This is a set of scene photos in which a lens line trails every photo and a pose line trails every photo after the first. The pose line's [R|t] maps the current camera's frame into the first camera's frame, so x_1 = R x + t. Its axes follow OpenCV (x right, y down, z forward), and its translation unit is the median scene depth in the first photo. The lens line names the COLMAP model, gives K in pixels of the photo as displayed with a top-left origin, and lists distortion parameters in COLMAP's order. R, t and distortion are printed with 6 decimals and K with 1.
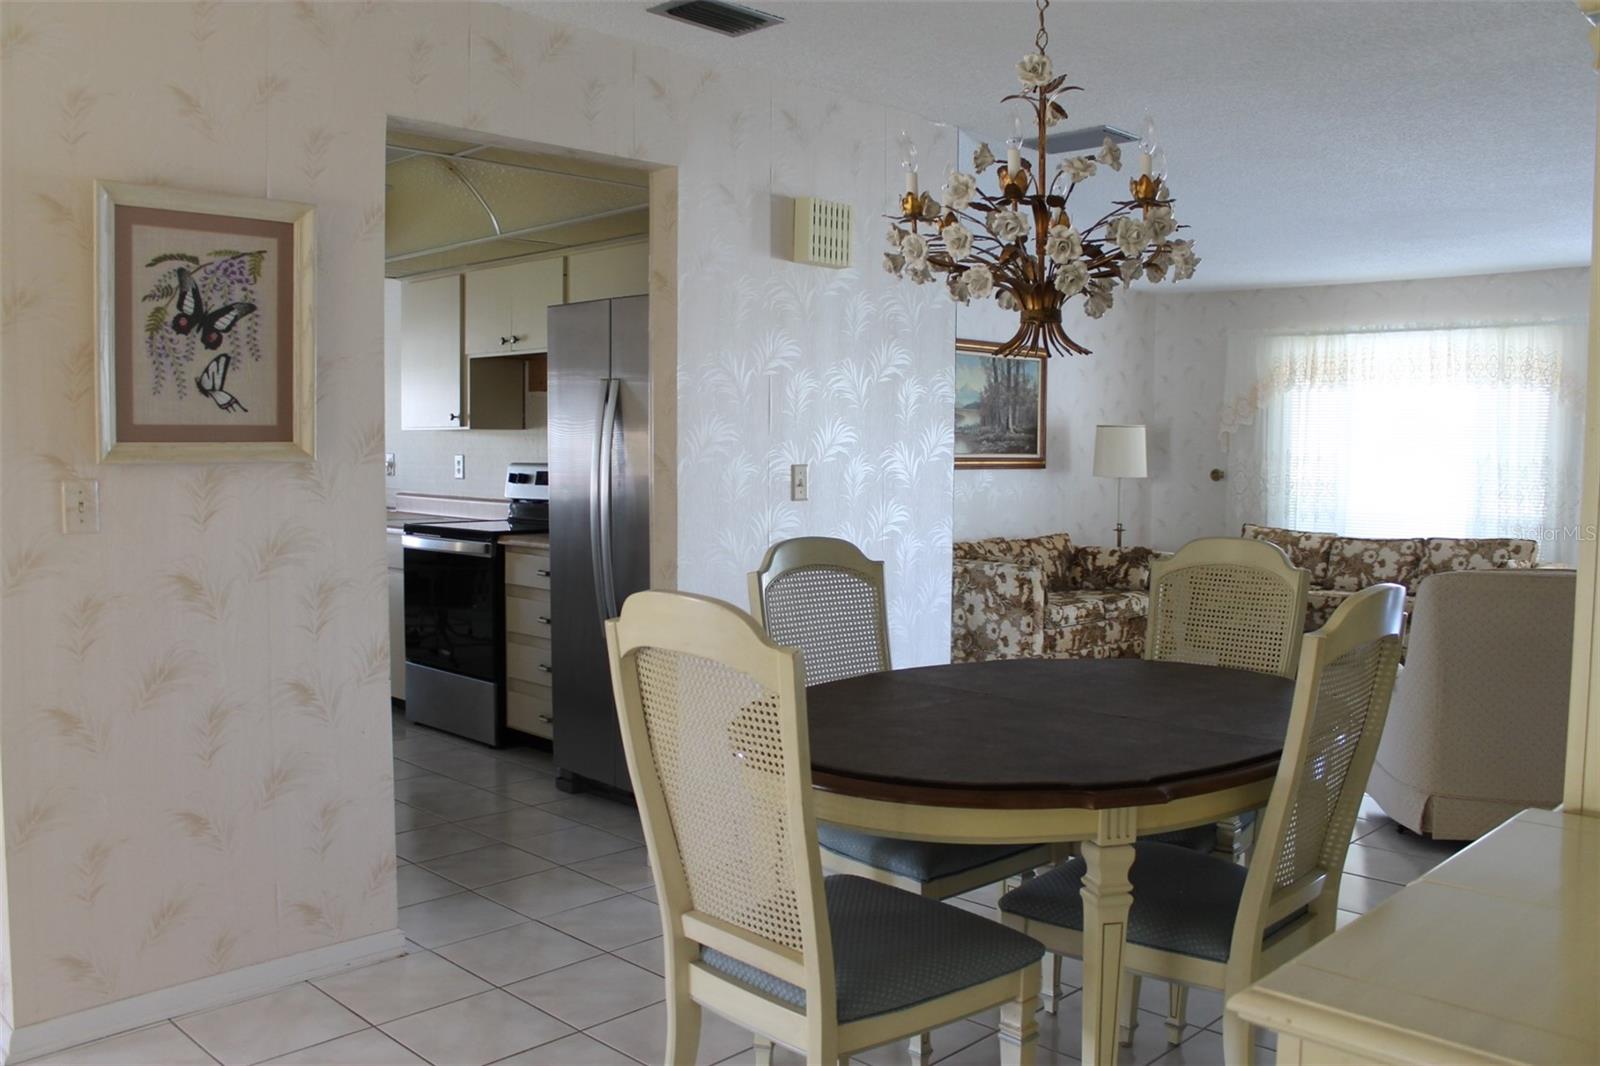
lens RADIAL K [[1345.2, 0, 800.2], [0, 1345.2, 530.1], [0, 0, 1]] dist [-0.168954, 0.154255]
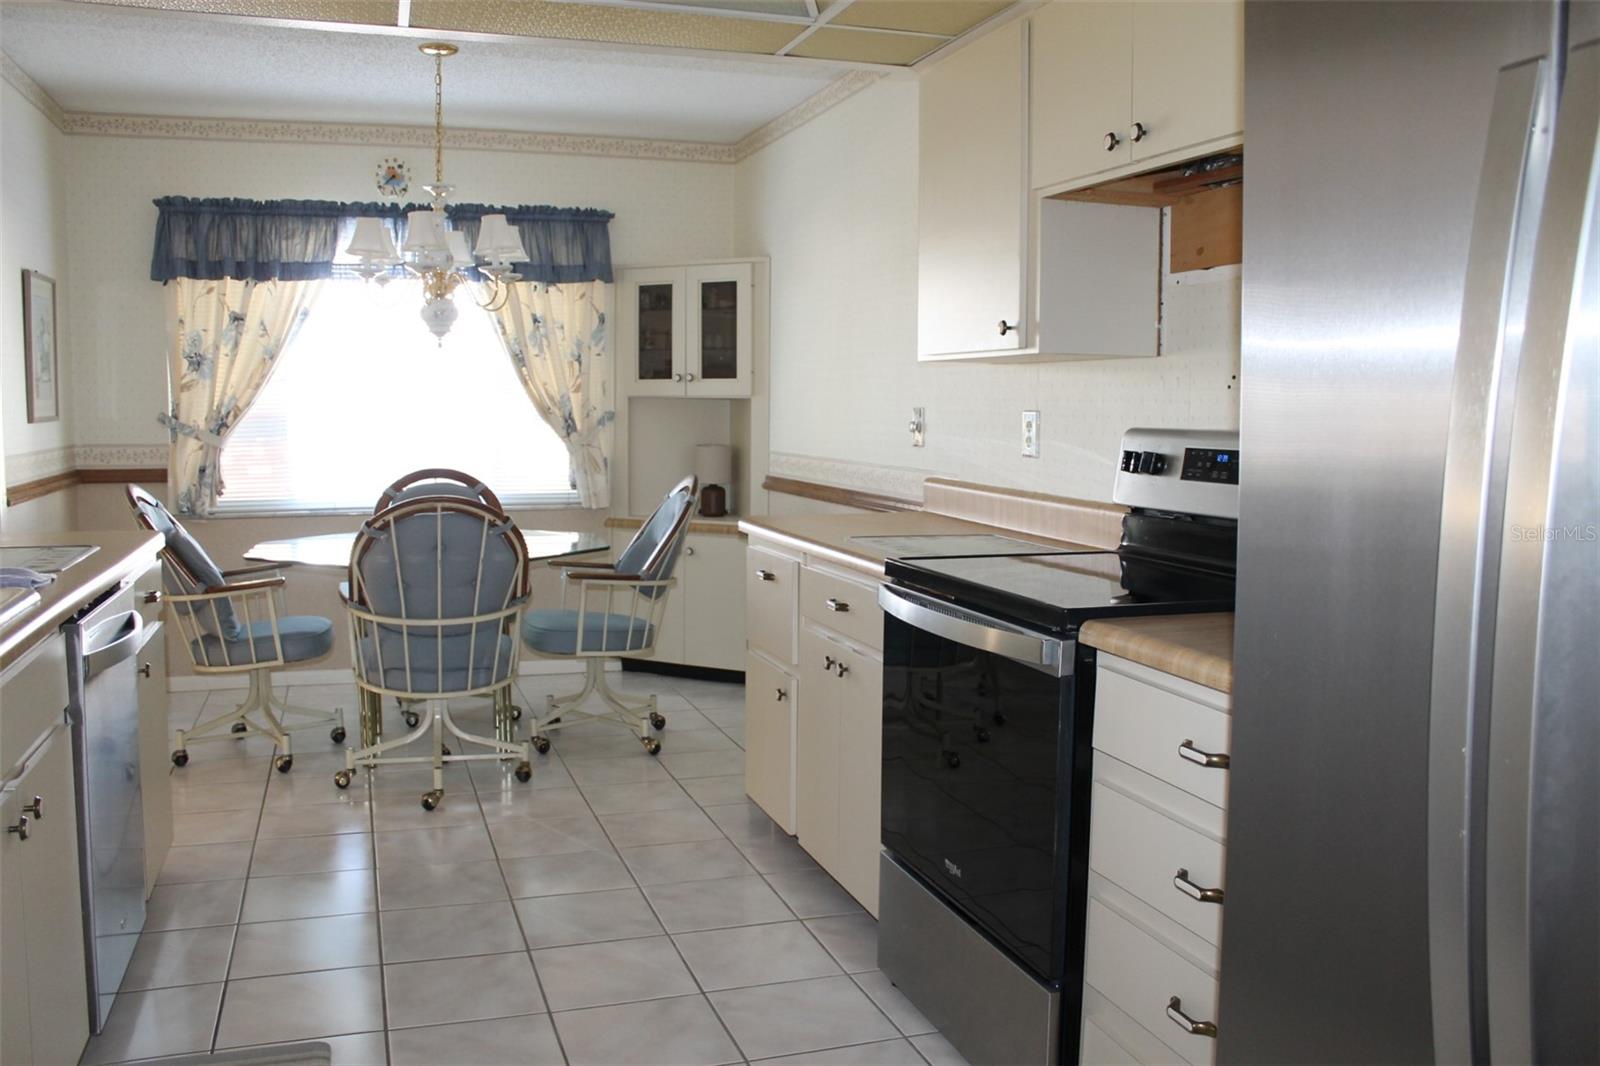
lens RADIAL K [[1350.6, 0, 796.9], [0, 1350.6, 528.4], [0, 0, 1]] dist [-0.167211, 0.152407]
pose [[0.892354, 0.039718, -0.449586, -0.113018], [-0.026930, 0.999031, 0.034807, -0.029462], [0.450533, -0.018953, 0.892559, 0.550284]]
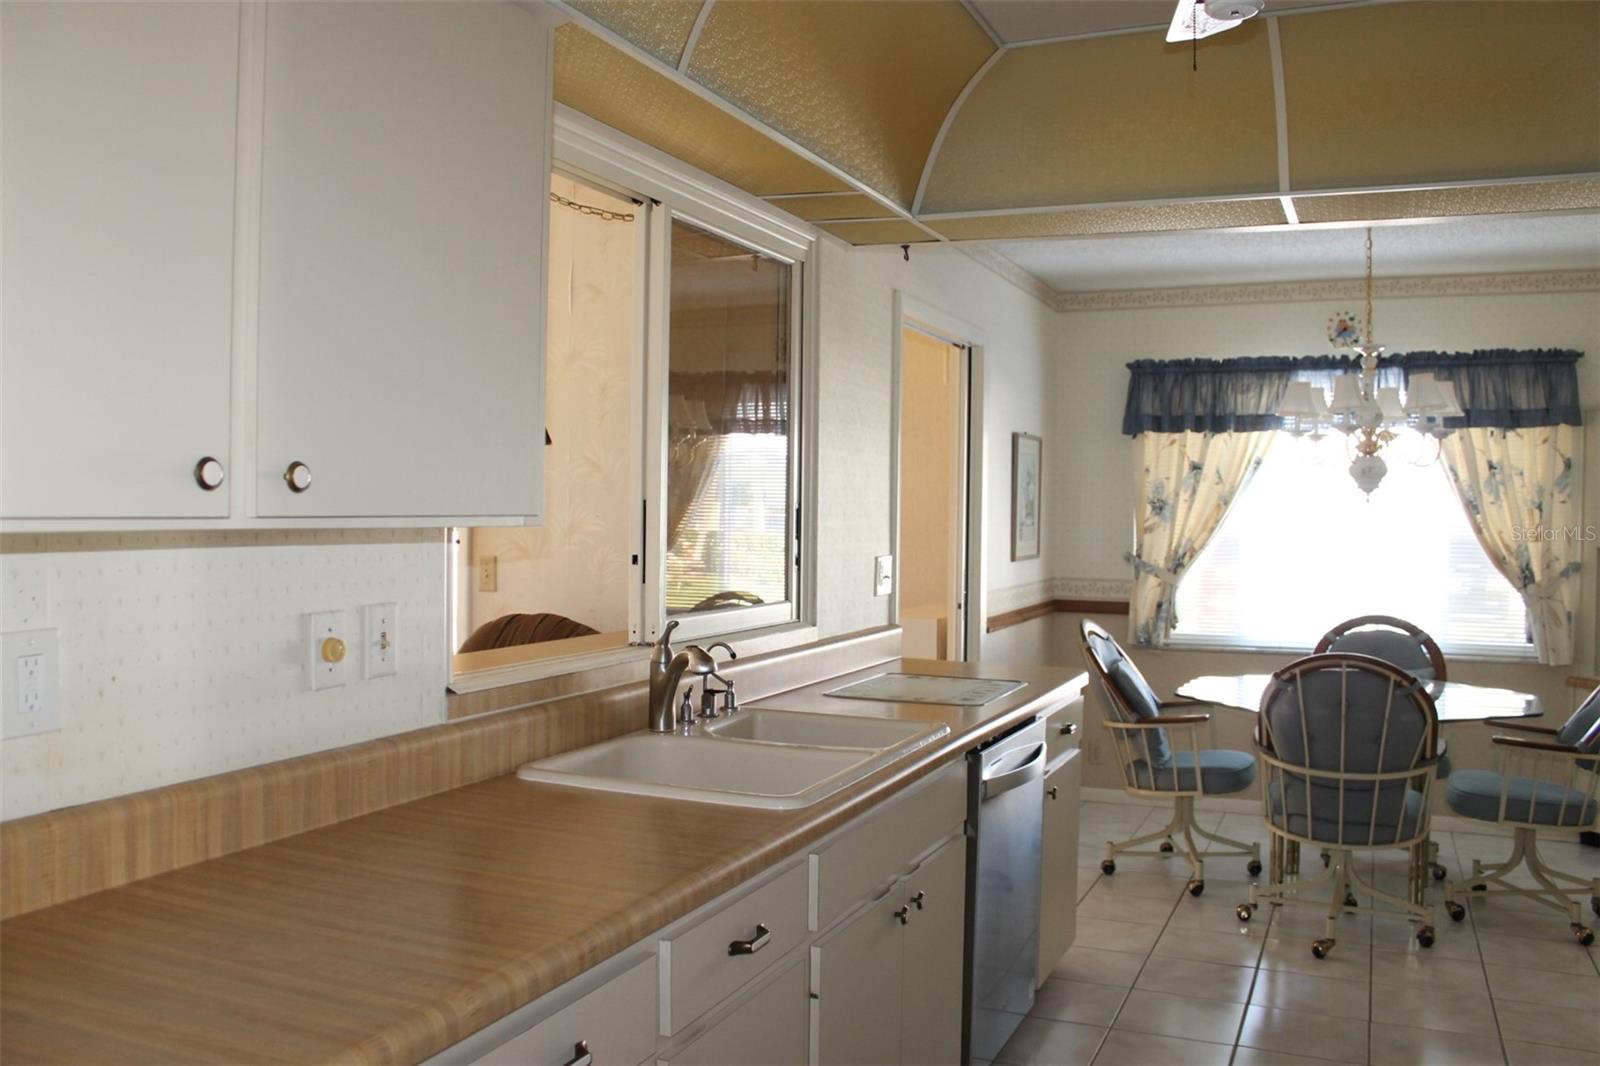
lens RADIAL K [[1345.2, 0, 800.2], [0, 1345.2, 530.1], [0, 0, 1]] dist [-0.168954, 0.154255]
pose [[0.358778, 0.011676, -0.933350, -0.048077], [-0.067002, 0.997665, -0.013275, -0.051733], [0.931015, 0.067299, 0.358722, 0.556372]]
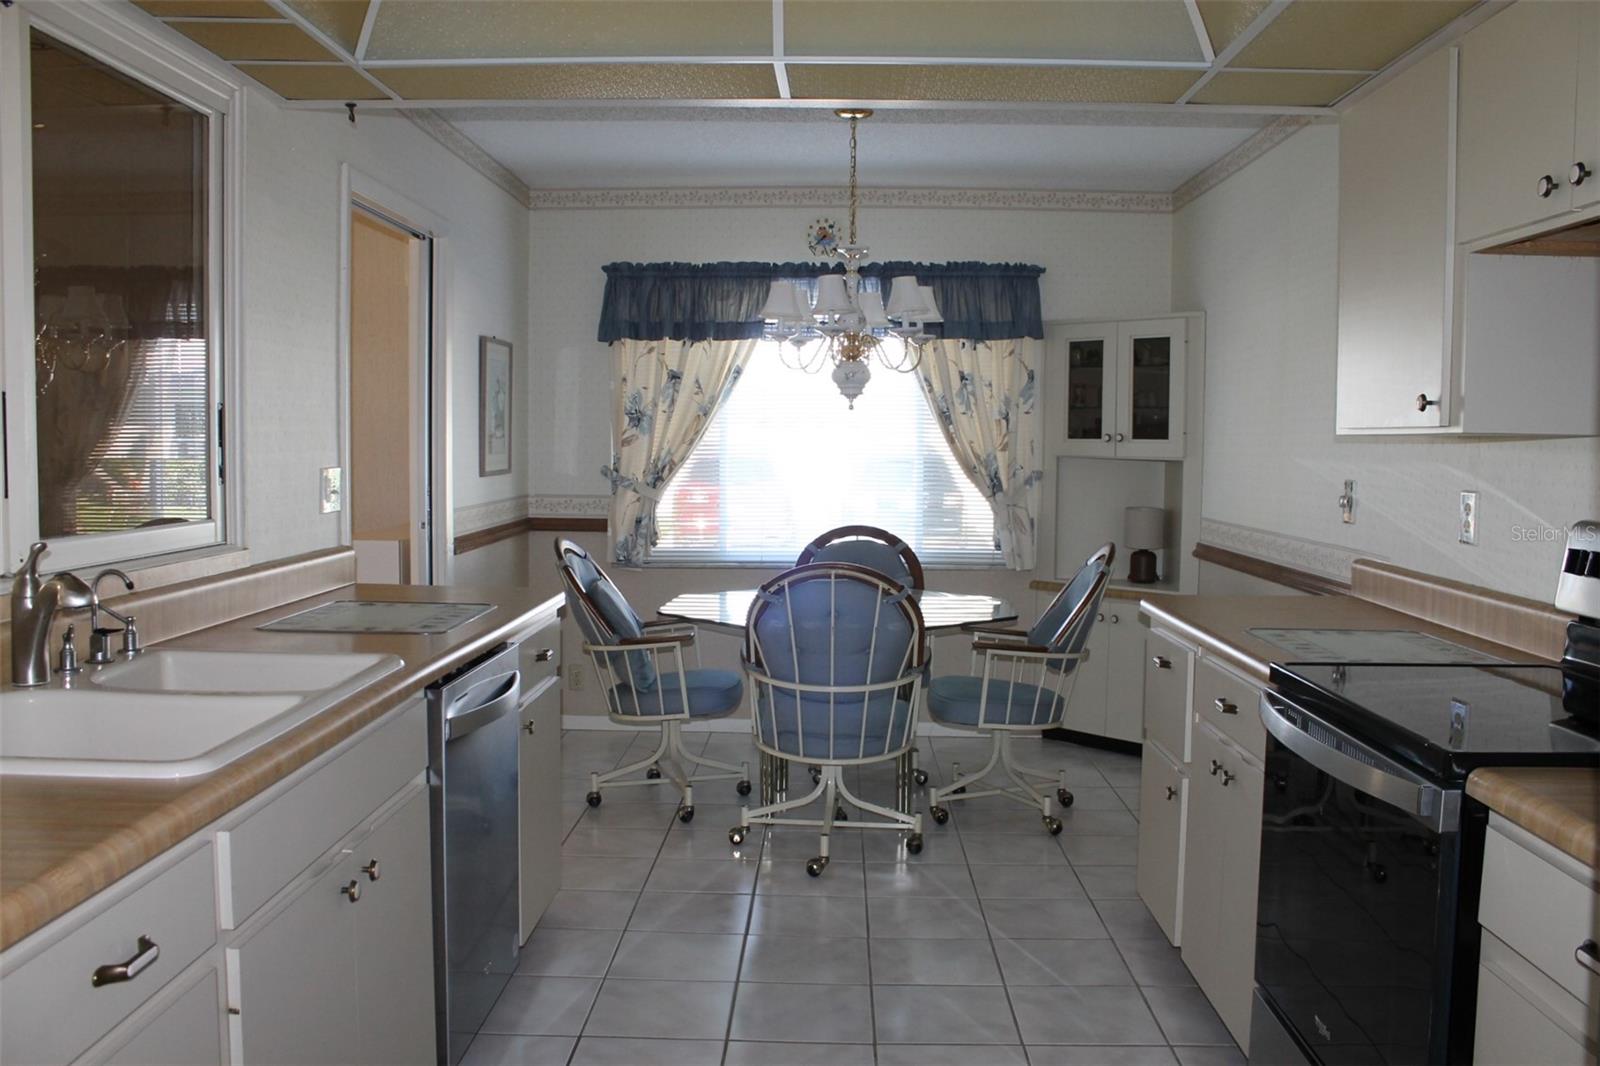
lens RADIAL K [[1350.6, 0, 796.9], [0, 1350.6, 528.4], [0, 0, 1]] dist [-0.167211, 0.152407]
pose [[0.682047, 0.047170, -0.729786, -0.098780], [-0.050135, 0.998586, 0.017689, -0.044508], [0.729588, 0.024523, 0.683447, 0.591412]]
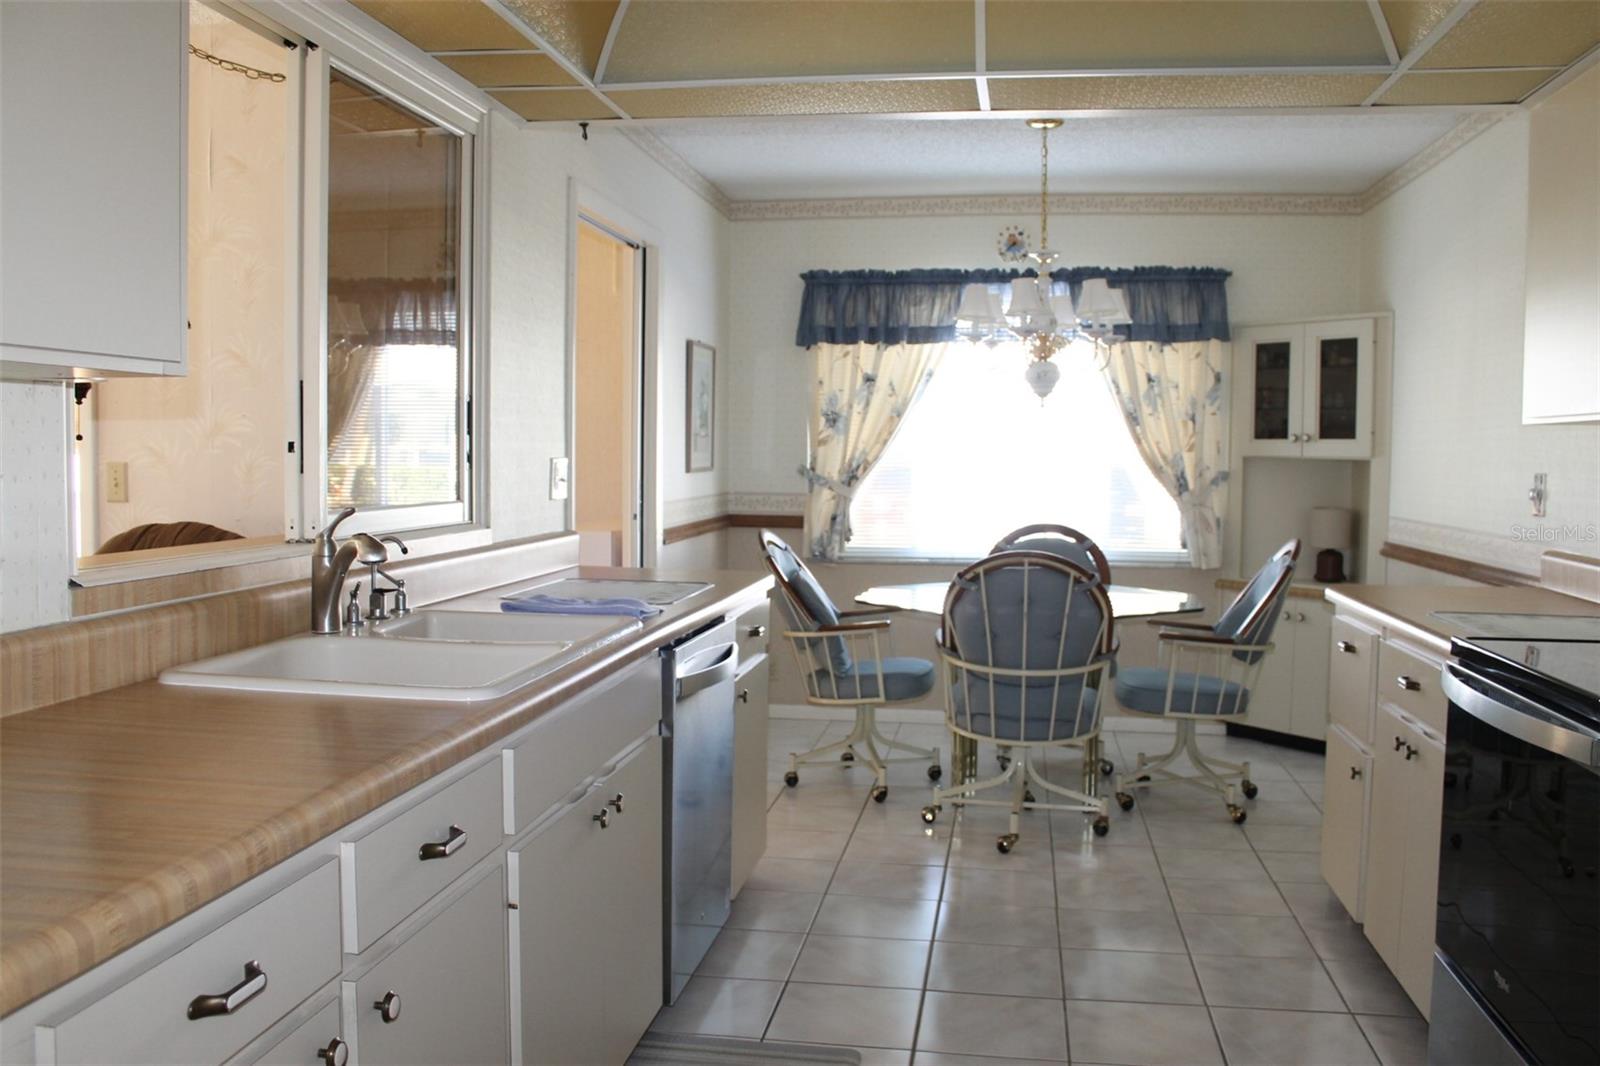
lens RADIAL K [[1350.6, 0, 796.9], [0, 1350.6, 528.4], [0, 0, 1]] dist [-0.167211, 0.152407]
pose [[0.579898, 0.044946, -0.813448, -0.076884], [-0.056000, 0.998314, 0.015238, -0.033167], [0.812762, 0.036716, 0.581438, 0.560592]]
